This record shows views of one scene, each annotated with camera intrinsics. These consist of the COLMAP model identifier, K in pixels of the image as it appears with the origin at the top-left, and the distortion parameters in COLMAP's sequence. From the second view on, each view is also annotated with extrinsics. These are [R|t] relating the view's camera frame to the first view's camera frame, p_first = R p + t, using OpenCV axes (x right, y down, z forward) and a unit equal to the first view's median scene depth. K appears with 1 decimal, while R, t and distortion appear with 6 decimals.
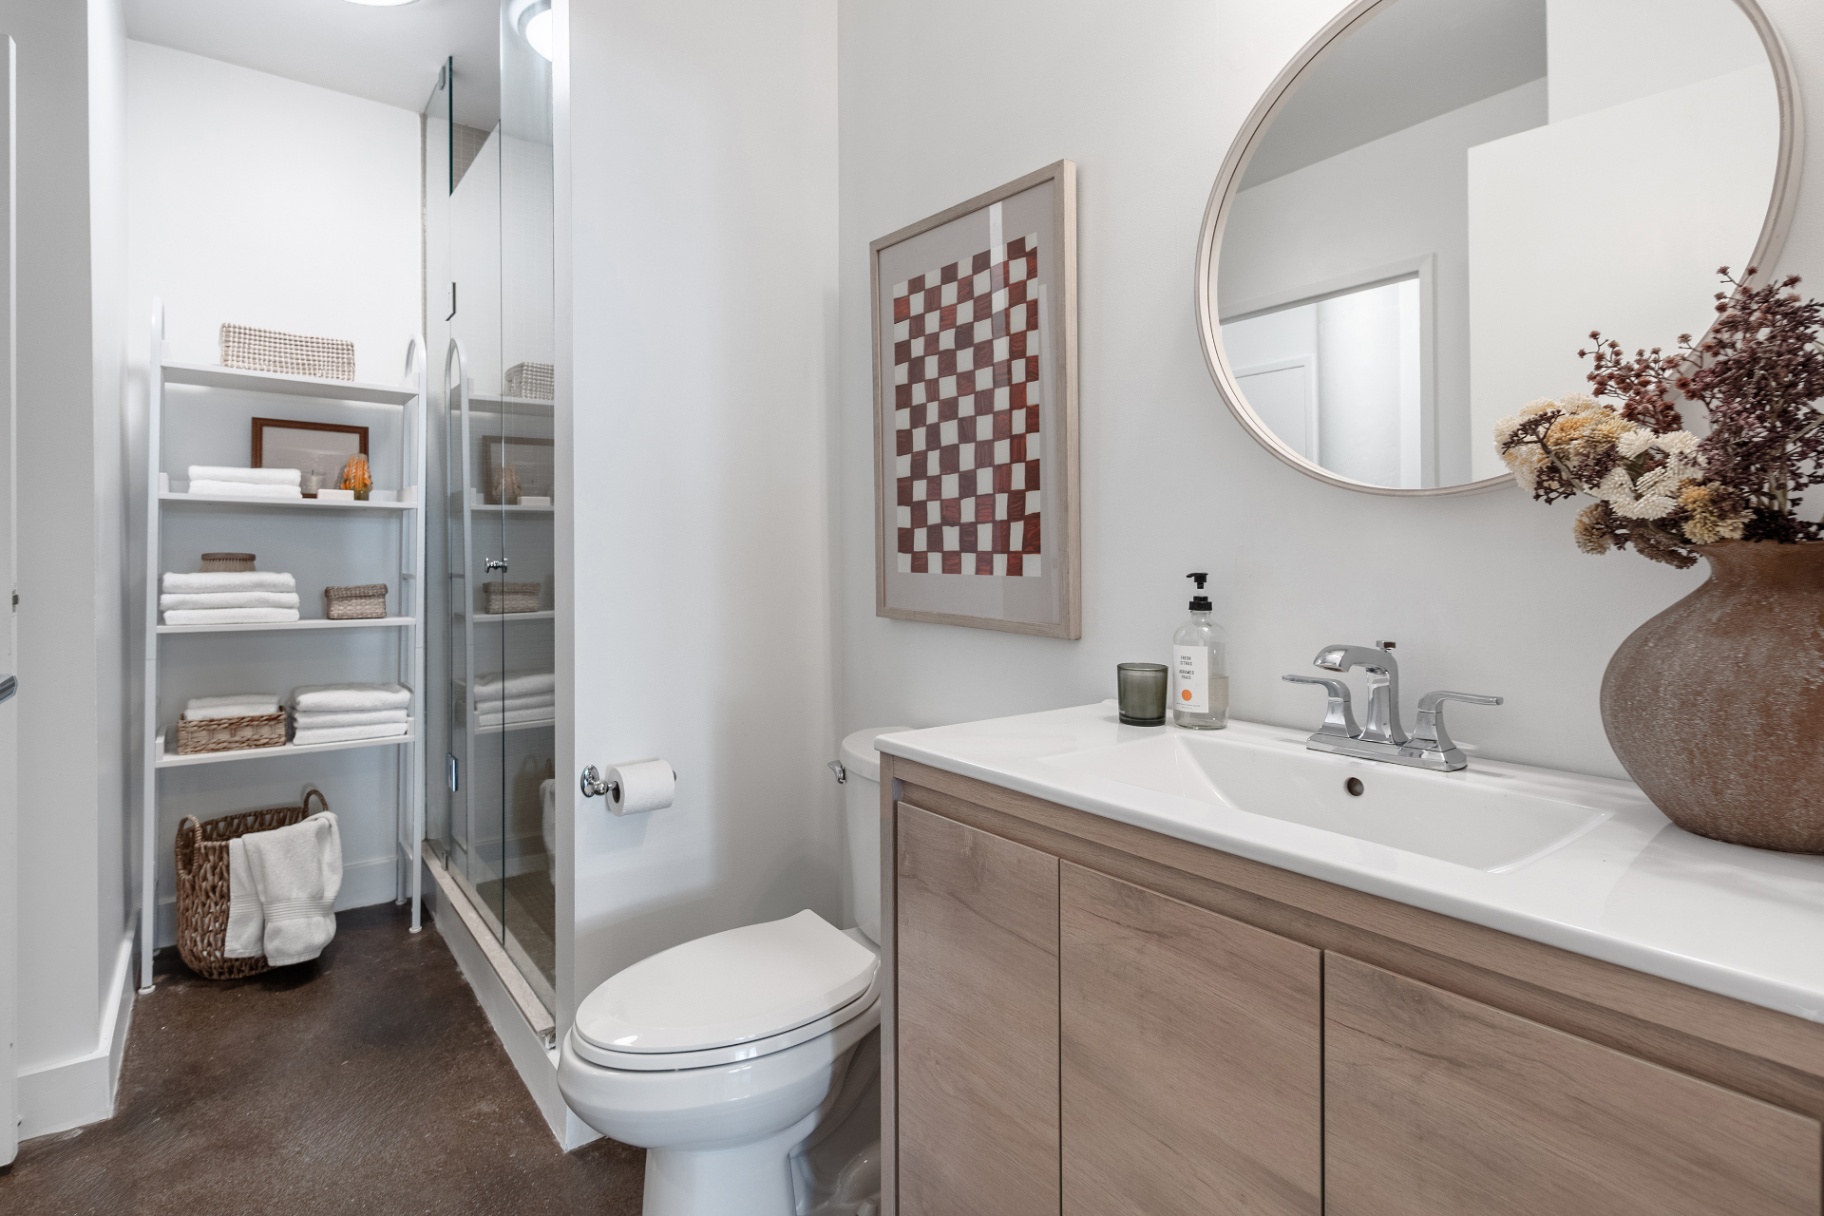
lens RADIAL K [[895.2, 0, 912.6], [0, 895.2, 542.3], [0, 0, 1]] dist [-0.000041, -0.000002]
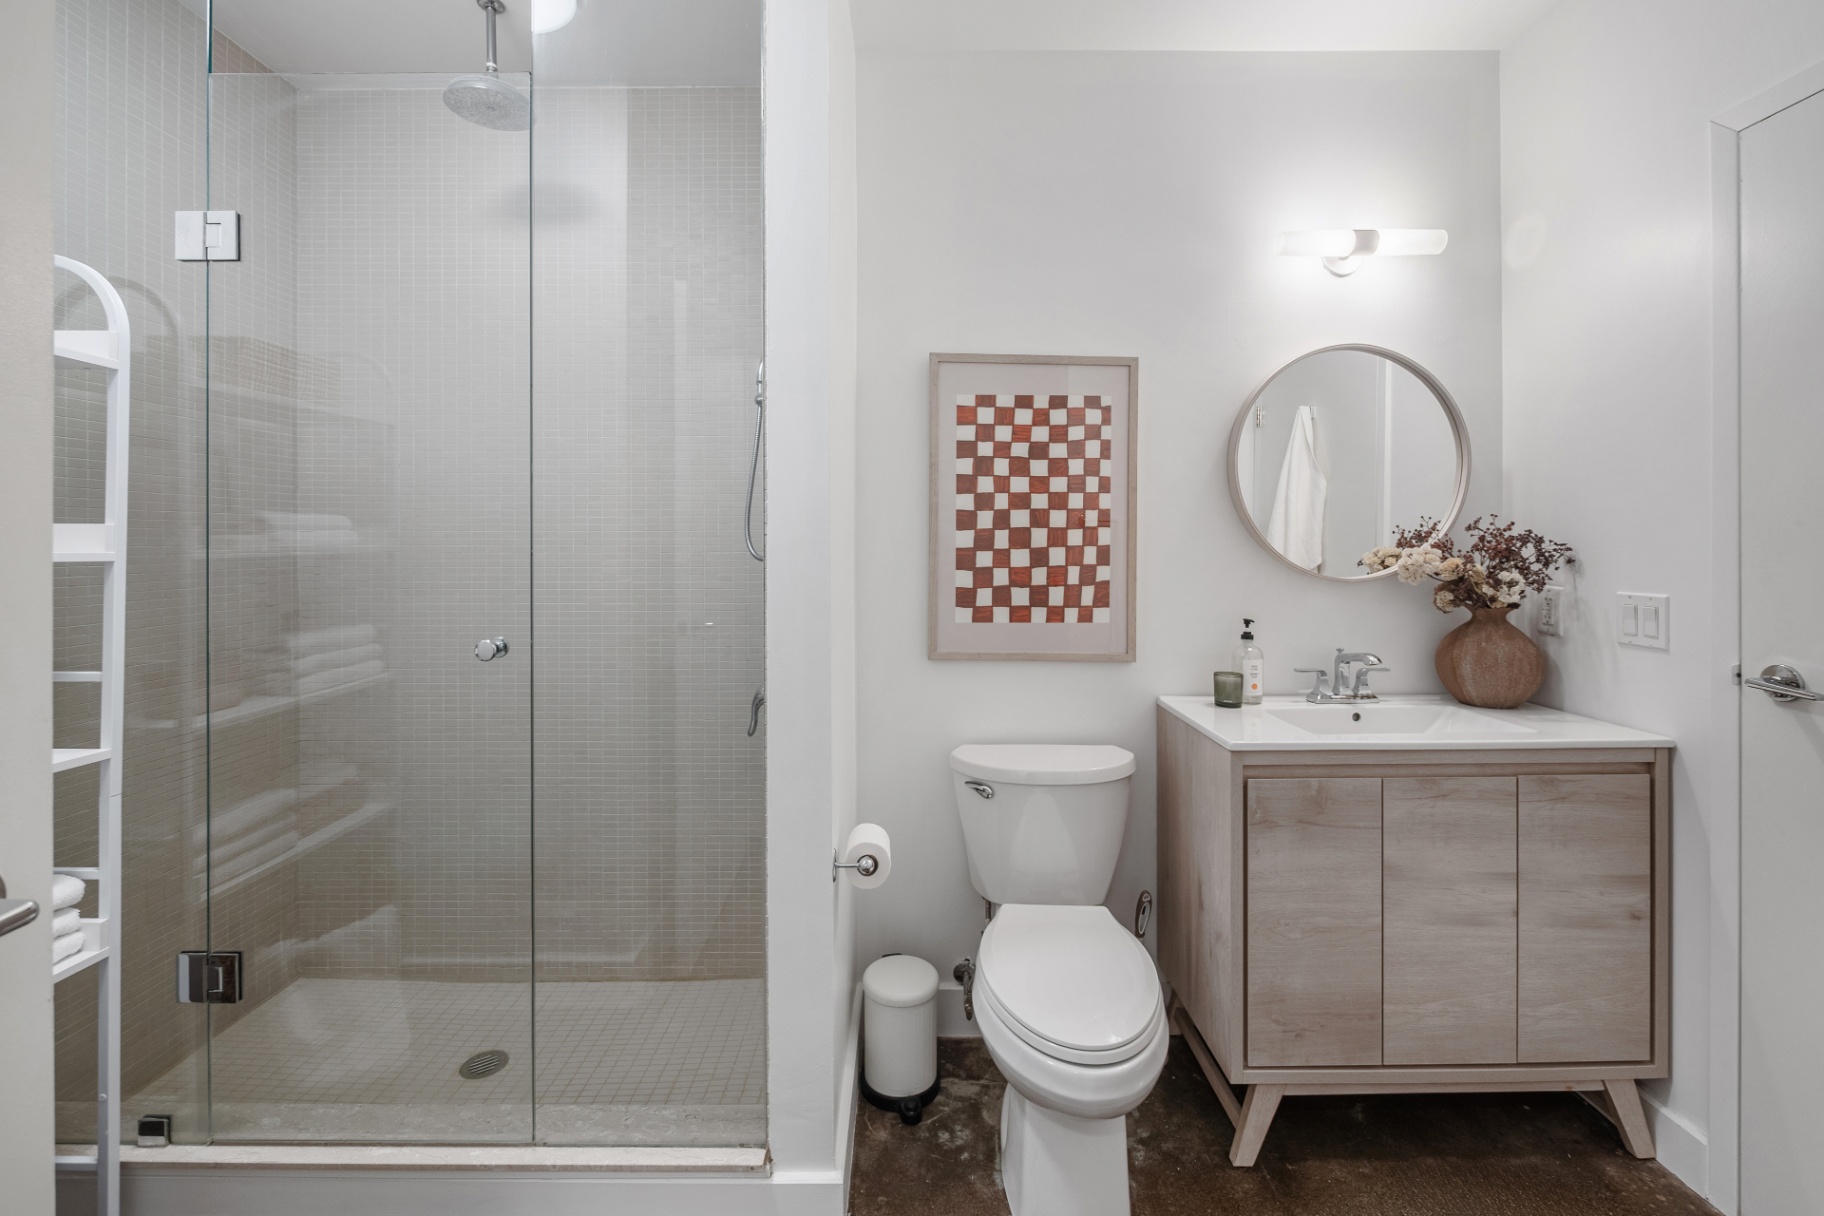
lens RADIAL K [[772.5, 0, 910.4], [0, 772.5, 527.0], [0, 0, 1]] dist [-0.004230, 0.000505]
pose [[0.609613, 0.015489, 0.792548, -1.075785], [-0.008786, 0.999880, -0.012783, -0.101620], [-0.792650, 0.000829, 0.609676, 0.459172]]
